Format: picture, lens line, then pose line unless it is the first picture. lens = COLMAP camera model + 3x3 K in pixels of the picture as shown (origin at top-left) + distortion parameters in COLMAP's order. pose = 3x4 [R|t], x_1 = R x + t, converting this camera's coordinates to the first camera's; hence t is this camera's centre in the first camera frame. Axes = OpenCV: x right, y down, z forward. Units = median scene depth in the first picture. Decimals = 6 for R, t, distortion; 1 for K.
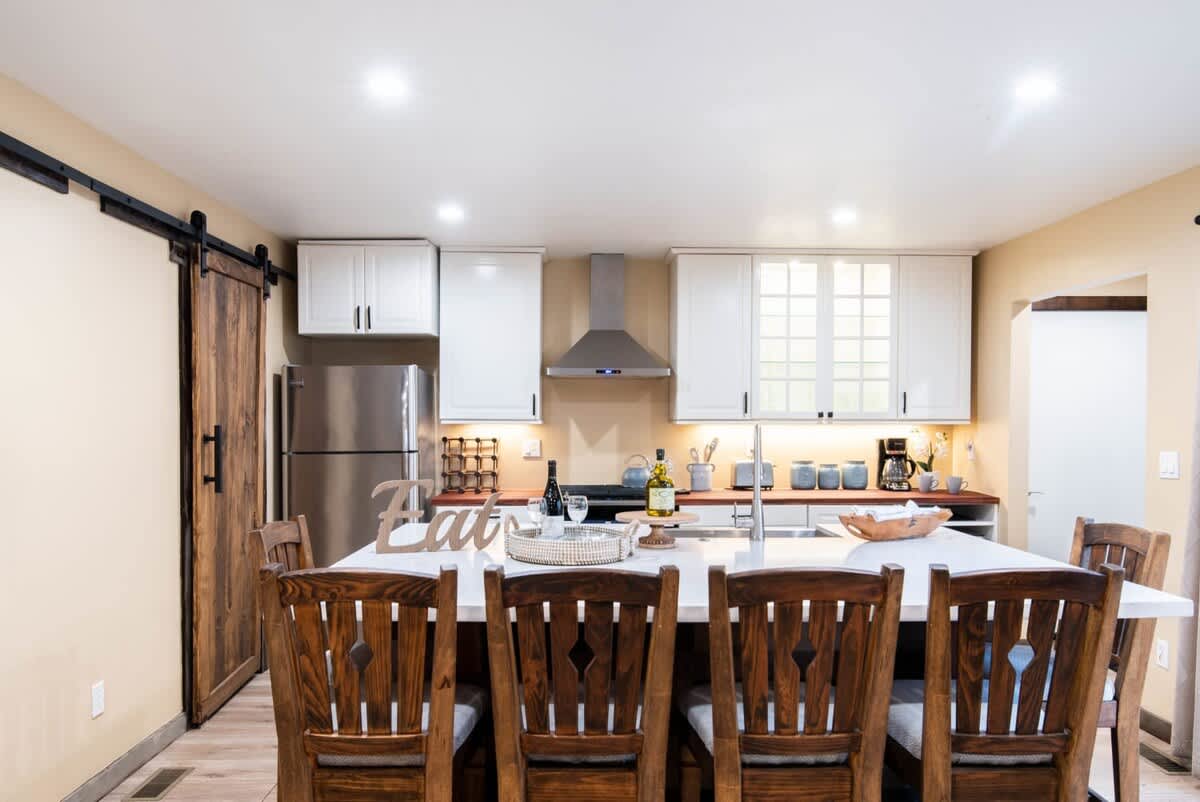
lens RADIAL K [[868.0, 0, 600.7], [0, 868.0, 423.1], [0, 0, 1]] dist [0.000686, 0.000252]
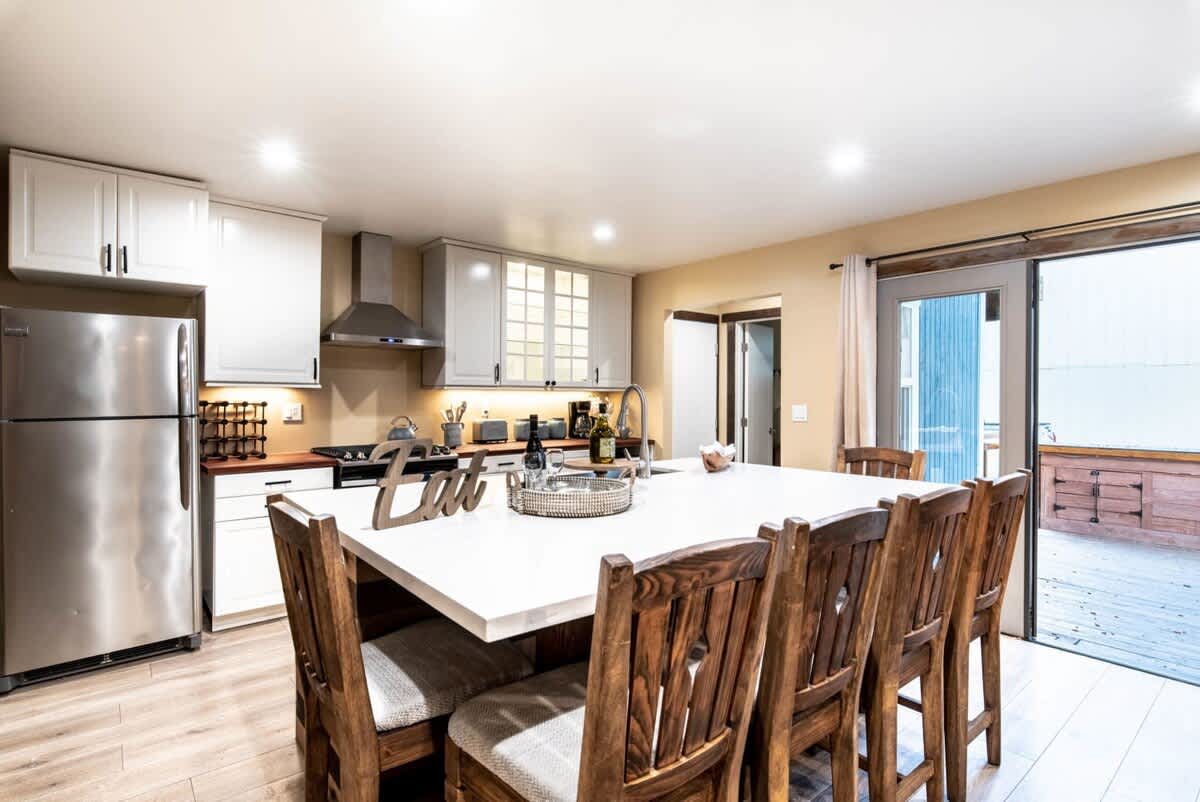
lens RADIAL K [[600.2, 0, 600.0], [0, 600.2, 401.0], [0, 0, 1]] dist [-0.000666, -0.000562]
pose [[0.785887, -0.002877, 0.618364, -0.248535], [0.001221, 0.999994, 0.003100, 0.014890], [-0.618369, -0.001682, 0.785886, 0.235719]]
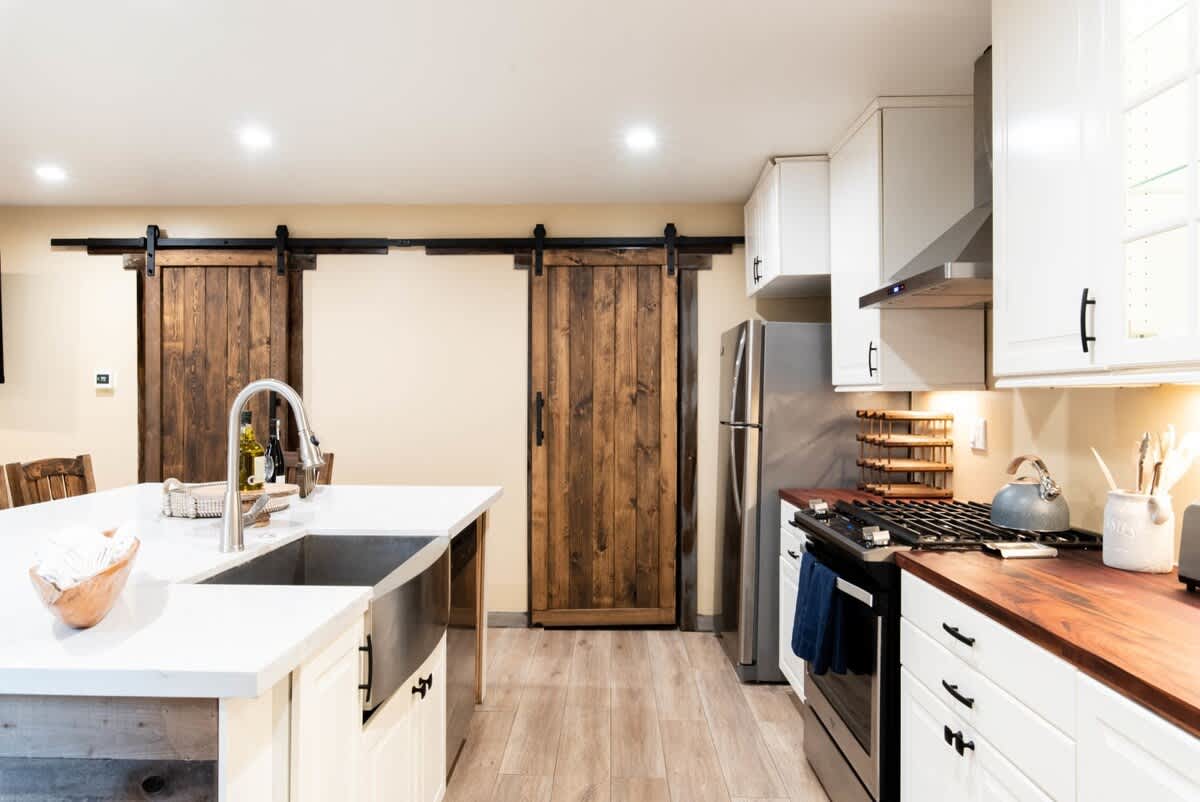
lens RADIAL K [[780.0, 0, 600.0], [0, 780.0, 401.0], [0, 0, 1]] dist [-0.000358, -0.000078]
pose [[-0.056844, 0.002088, -0.998381, 0.484796], [-0.008381, 0.999962, 0.002569, 0.008264], [0.998348, 0.008513, -0.056824, 0.832035]]
